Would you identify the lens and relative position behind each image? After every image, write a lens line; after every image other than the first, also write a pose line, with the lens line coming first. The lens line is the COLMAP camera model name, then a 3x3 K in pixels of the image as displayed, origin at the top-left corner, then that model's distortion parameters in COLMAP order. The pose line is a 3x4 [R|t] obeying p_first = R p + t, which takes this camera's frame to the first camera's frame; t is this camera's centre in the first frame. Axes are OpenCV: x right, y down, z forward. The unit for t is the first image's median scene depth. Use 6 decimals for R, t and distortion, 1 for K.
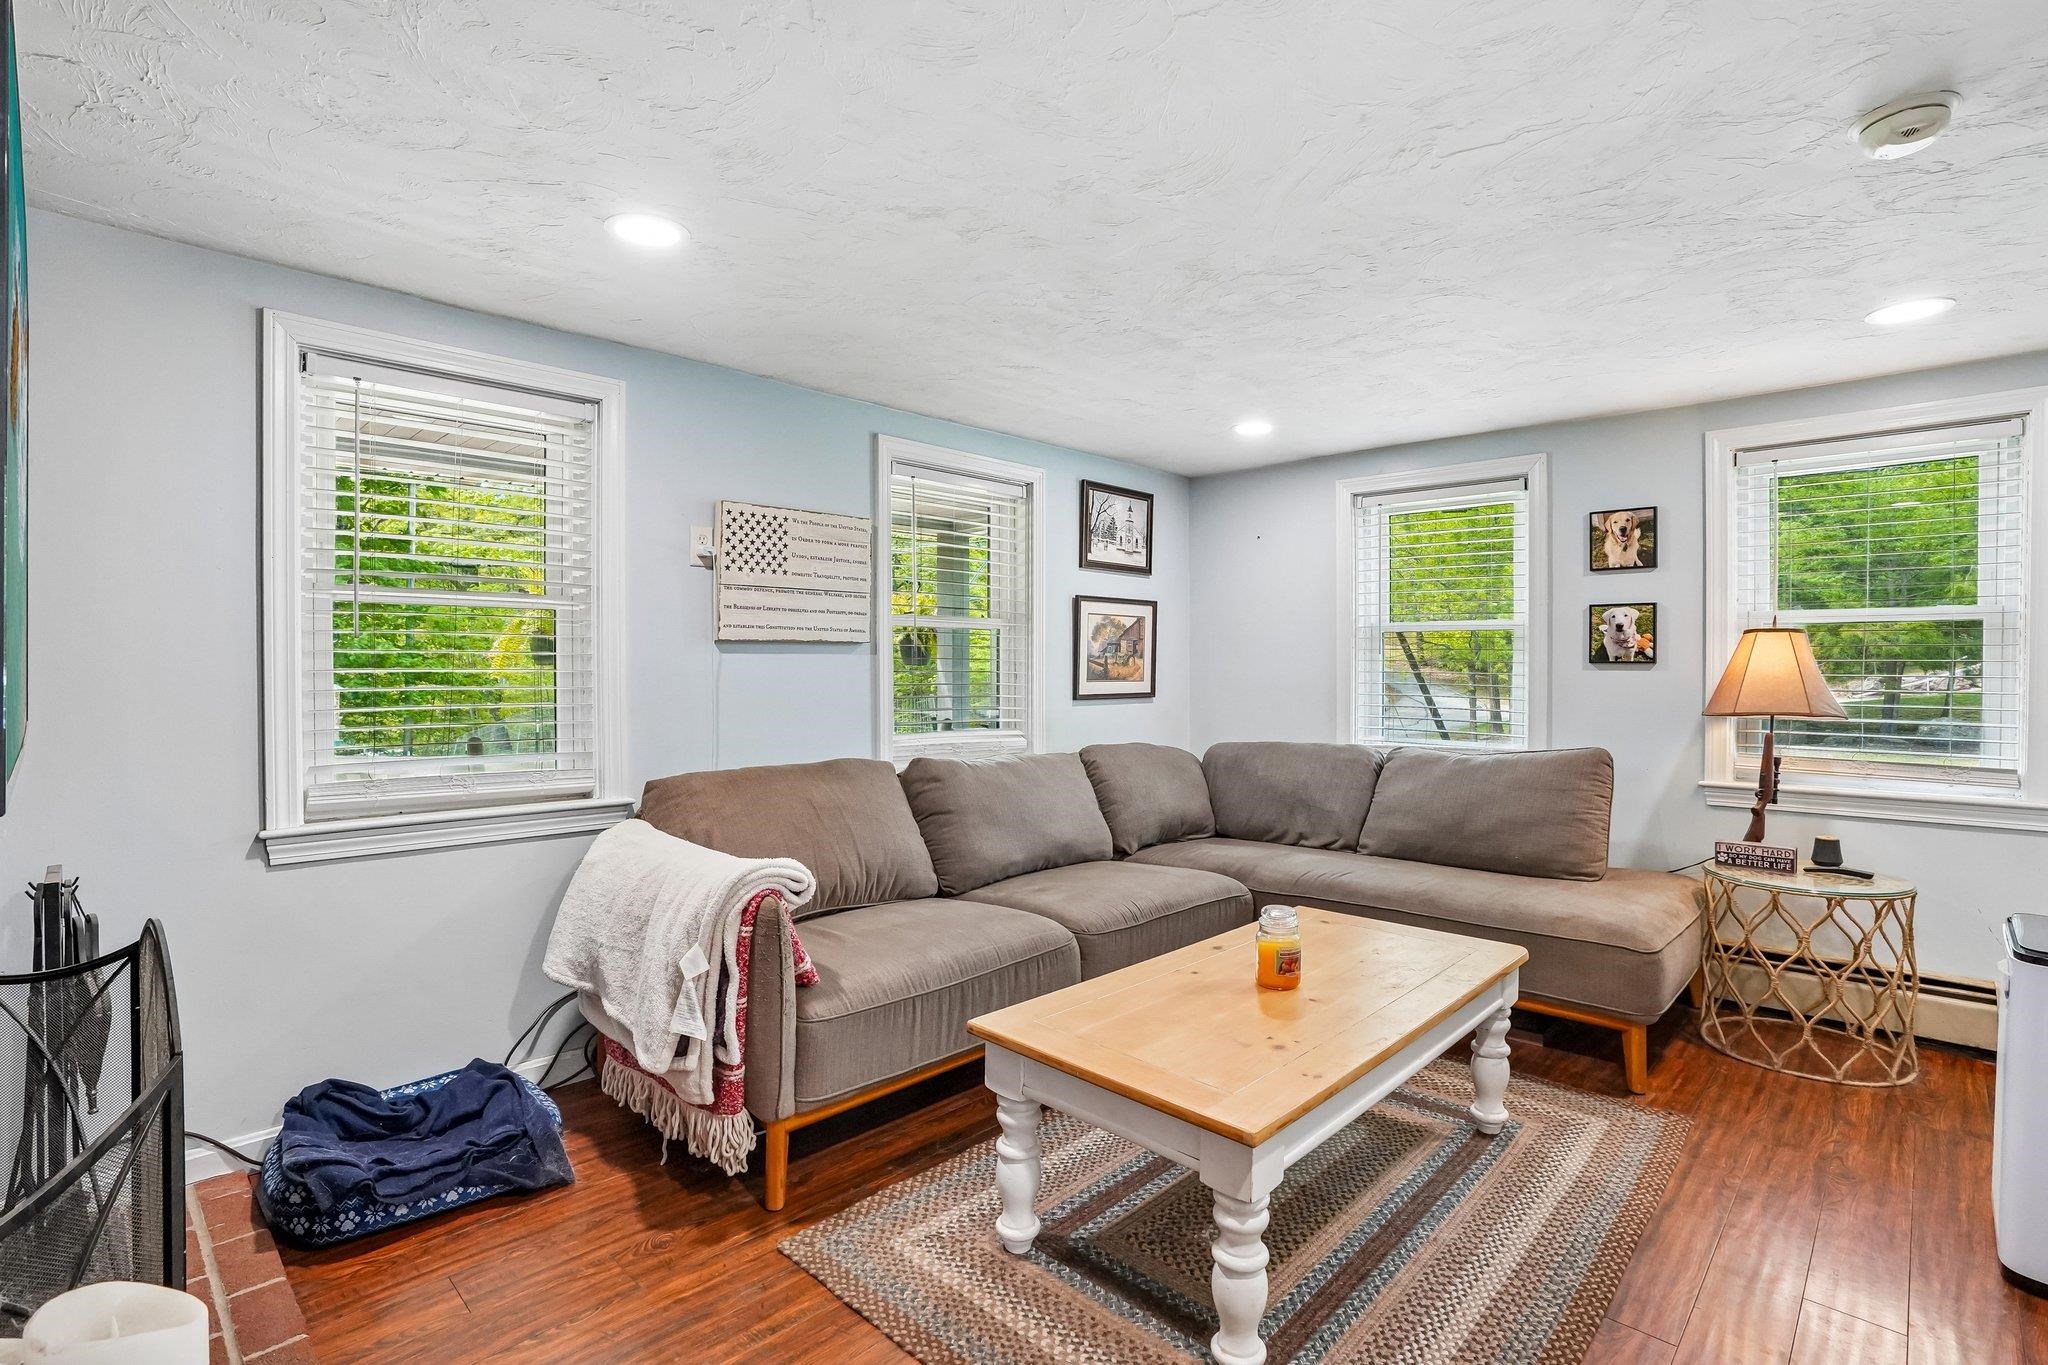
lens RADIAL K [[978.2, 0, 1021.8], [0, 978.2, 674.2], [0, 0, 1]] dist [-0.027501, 0.000746]
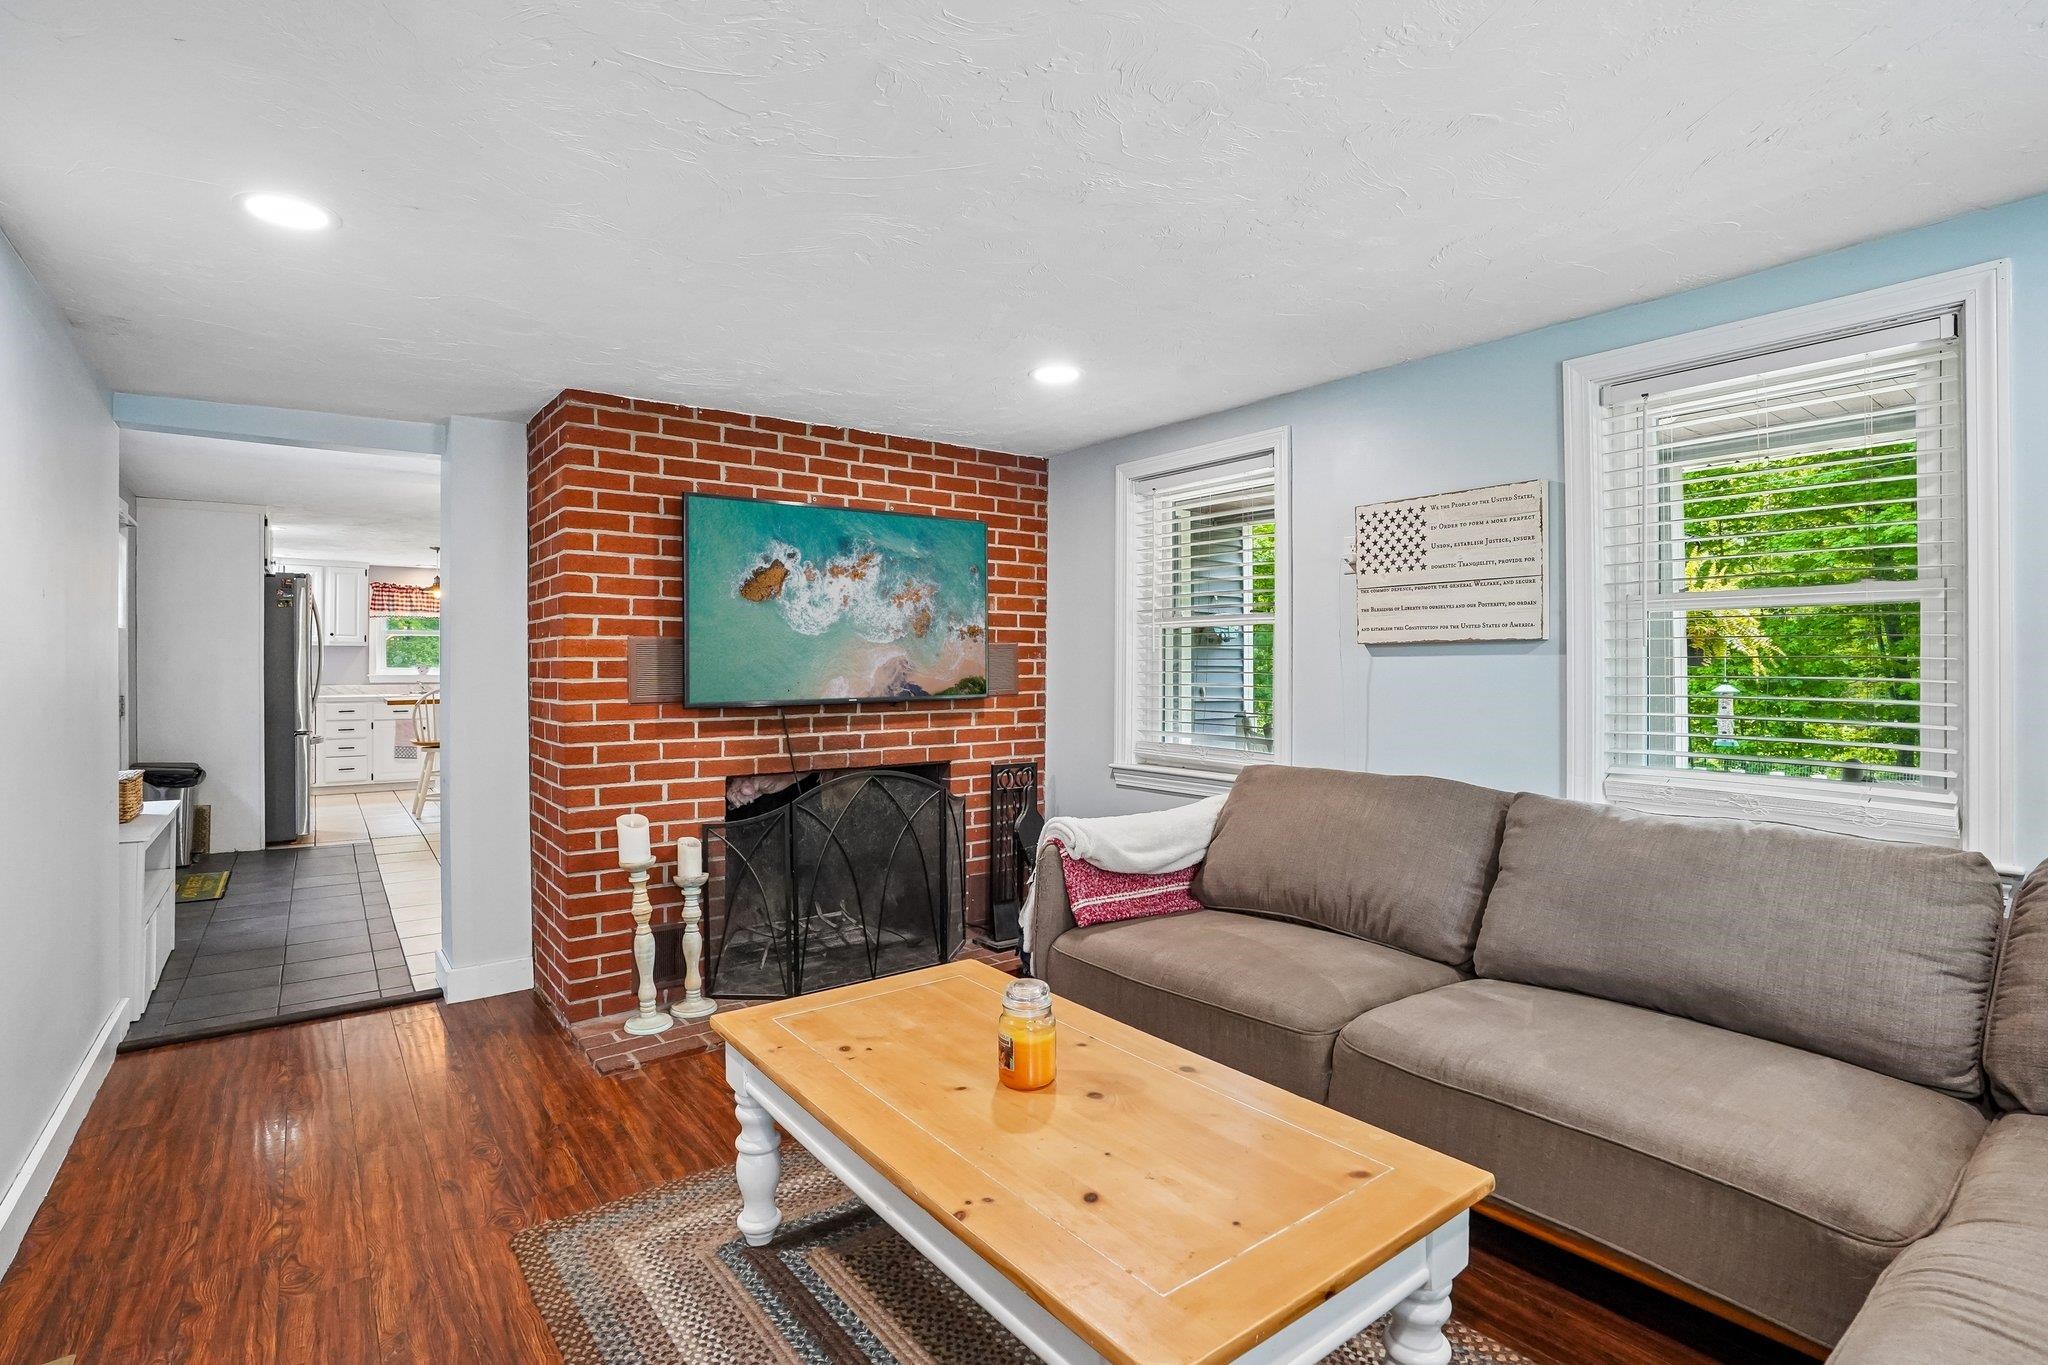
lens RADIAL K [[978.2, 0, 1021.8], [0, 978.2, 674.2], [0, 0, 1]] dist [-0.027501, 0.000746]
pose [[-0.143348, 0.006606, -0.989650, 0.720488], [-0.007257, 0.999944, 0.007726, -0.008617], [0.989646, 0.008289, -0.143292, 0.770876]]
